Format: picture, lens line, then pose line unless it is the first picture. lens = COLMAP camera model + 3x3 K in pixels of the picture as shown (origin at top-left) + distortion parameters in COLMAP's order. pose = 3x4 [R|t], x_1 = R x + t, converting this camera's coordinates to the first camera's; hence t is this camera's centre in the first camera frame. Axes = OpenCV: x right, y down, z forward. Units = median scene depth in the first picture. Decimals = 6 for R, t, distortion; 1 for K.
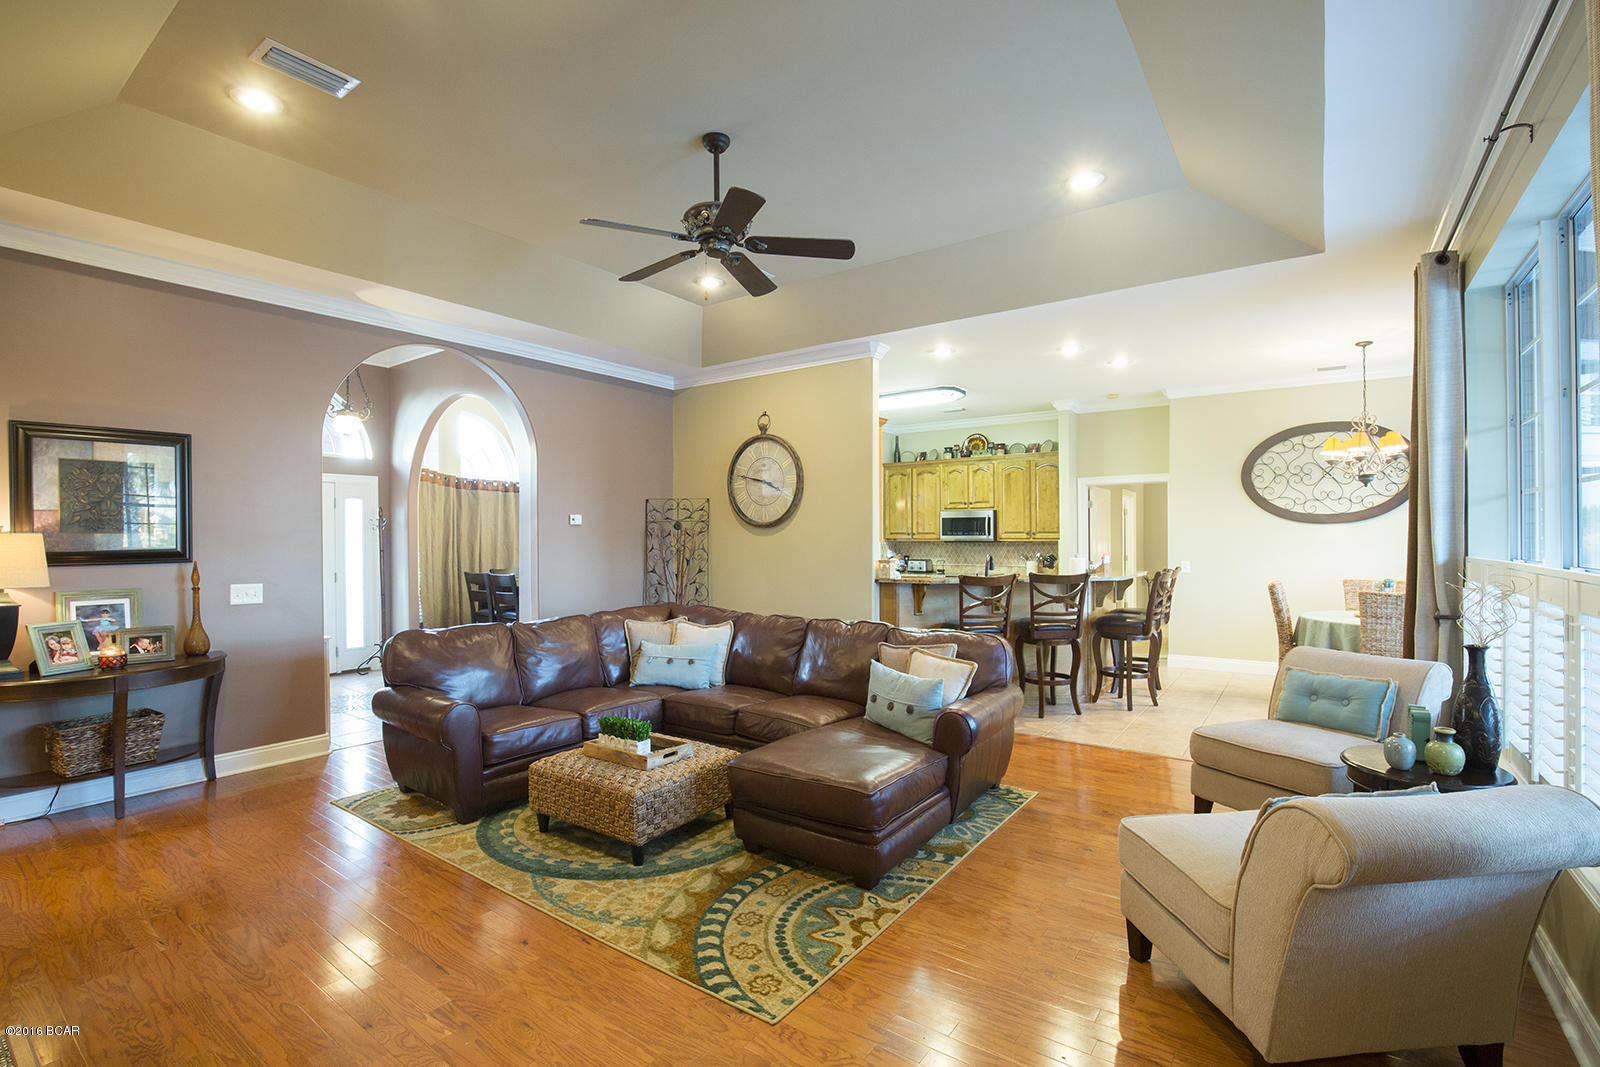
lens RADIAL K [[733.3, 0, 804.8], [0, 733.3, 531.2], [0, 0, 1]] dist [-0.036306, 0.004131]
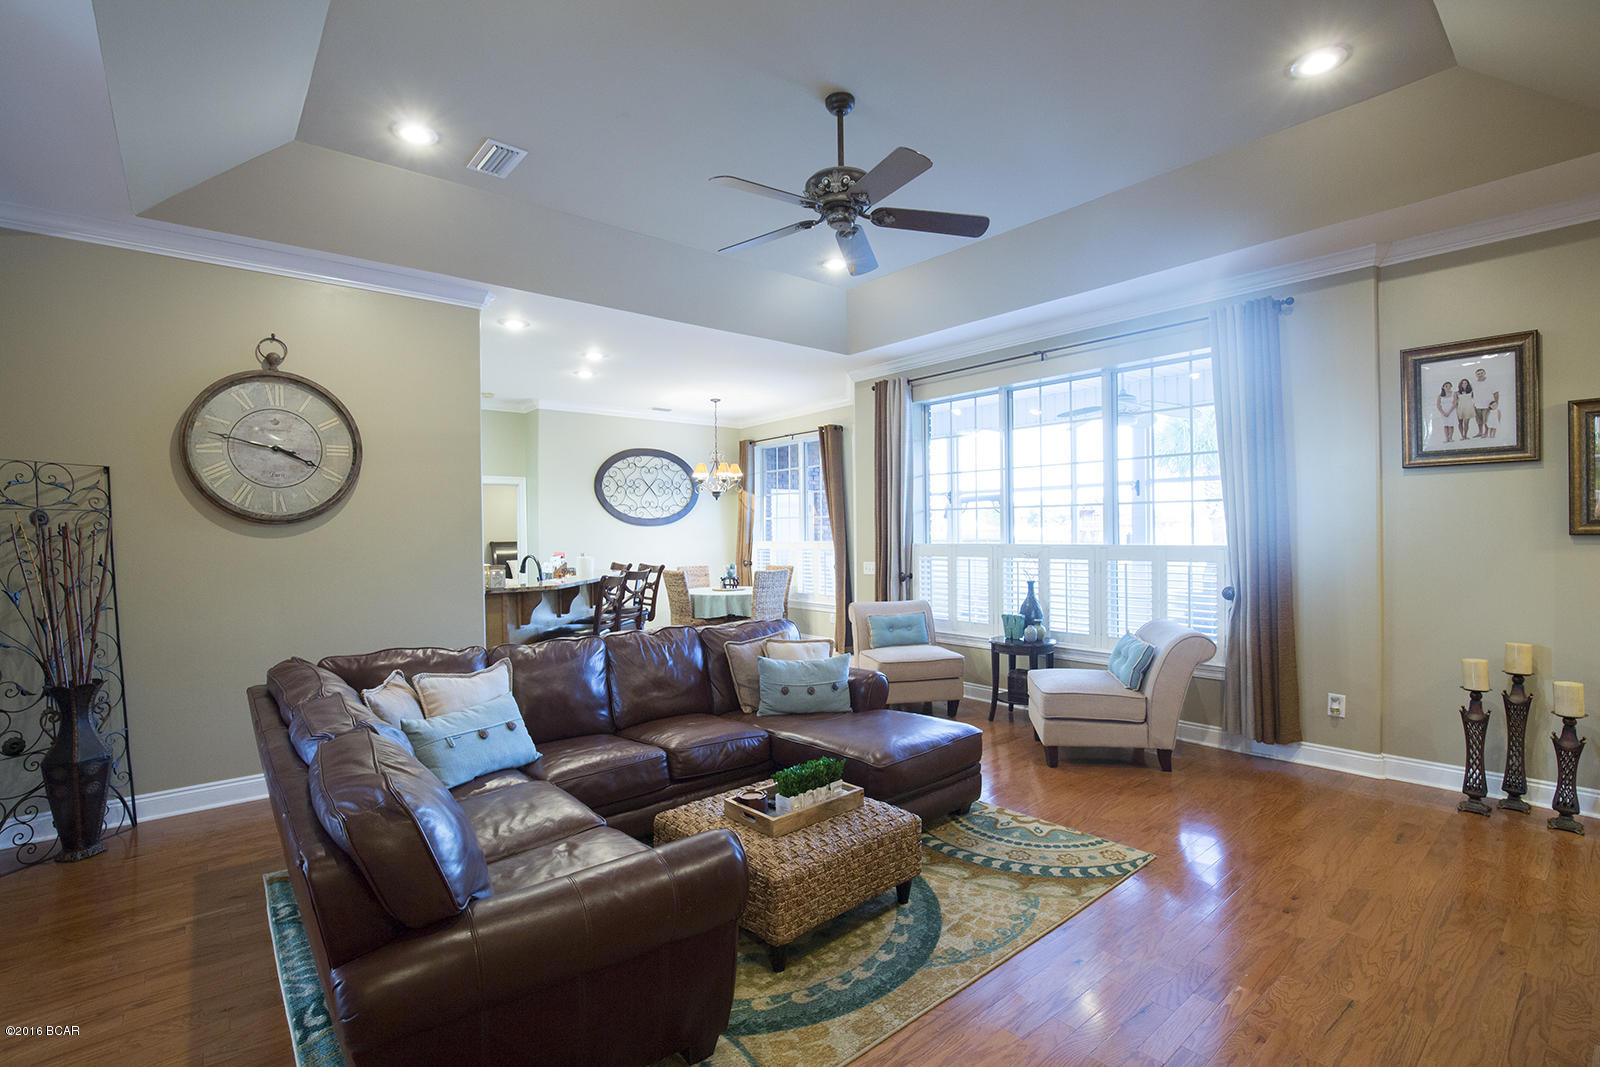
lens RADIAL K [[733.3, 0, 803.2], [0, 733.3, 534.2], [0, 0, 1]] dist [-0.036306, 0.004131]
pose [[0.240338, -0.001856, 0.970688, -1.094329], [0.003597, 0.999993, 0.001022, 0.009659], [-0.970683, 0.003246, 0.240343, 0.886072]]
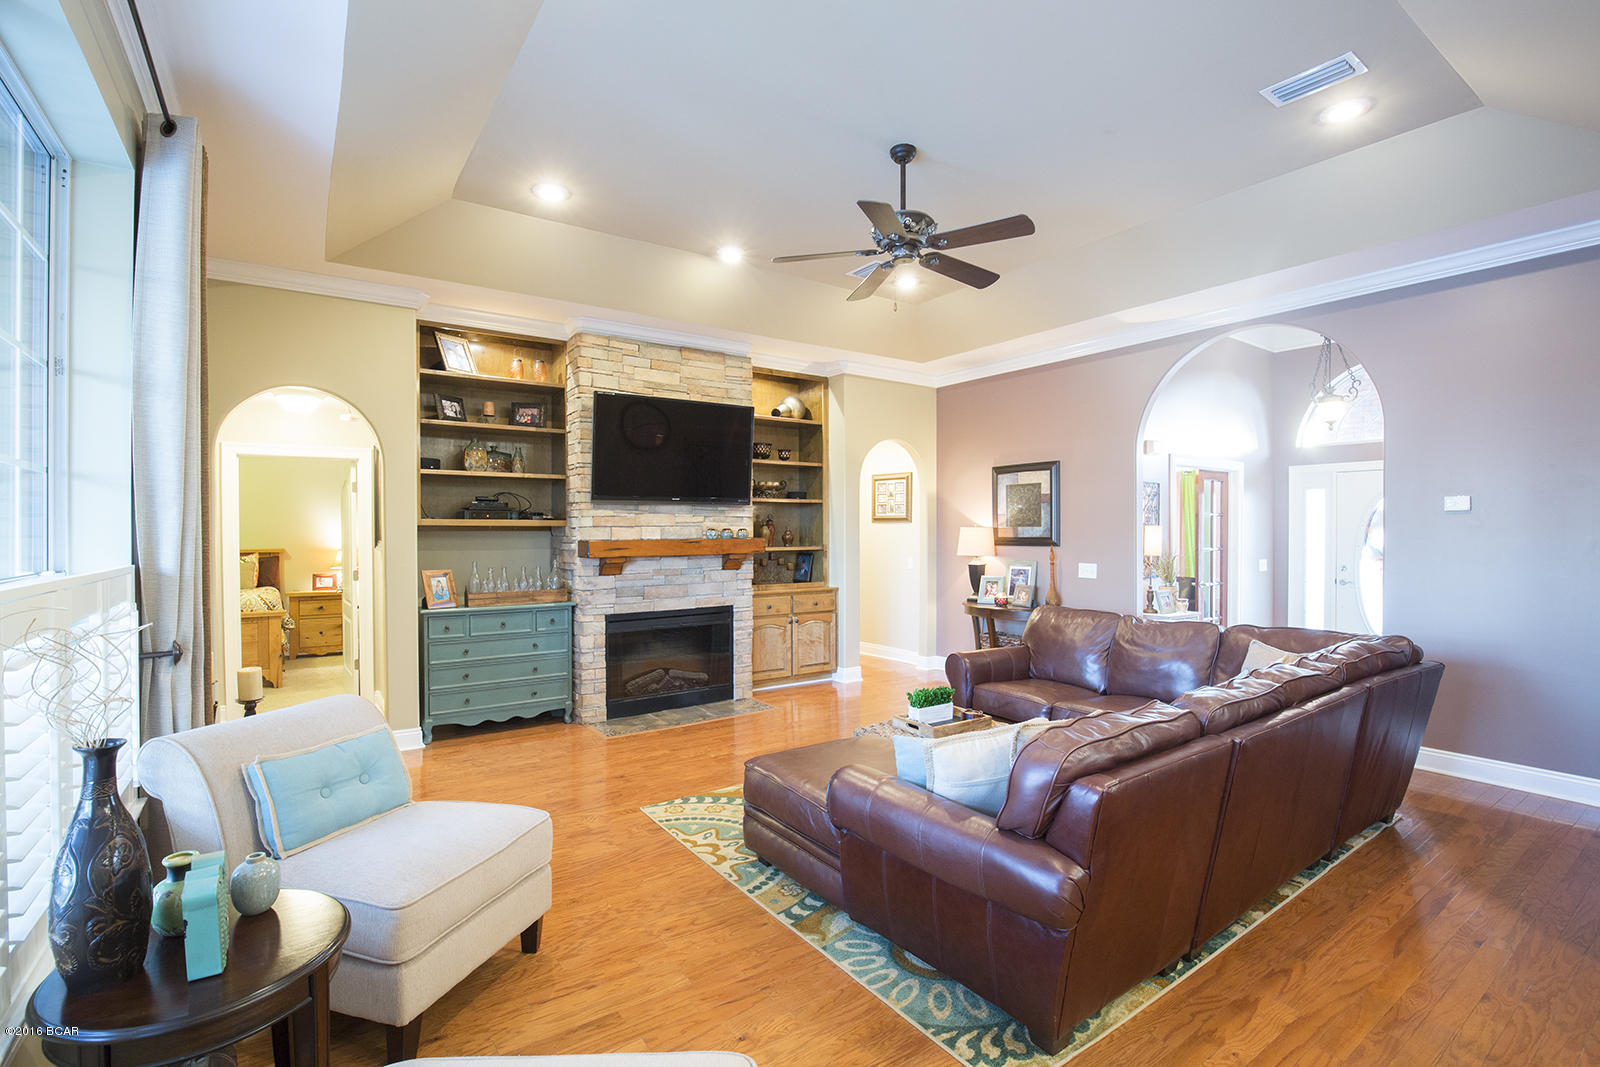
lens RADIAL K [[733.3, 0, 800.3], [0, 733.3, 533.2], [0, 0, 1]] dist [-0.036306, 0.004131]
pose [[-0.333980, 0.006618, -0.942557, 0.978905], [0.007430, 0.999963, 0.004388, 0.007195], [0.942551, -0.005537, -0.334017, 1.290432]]
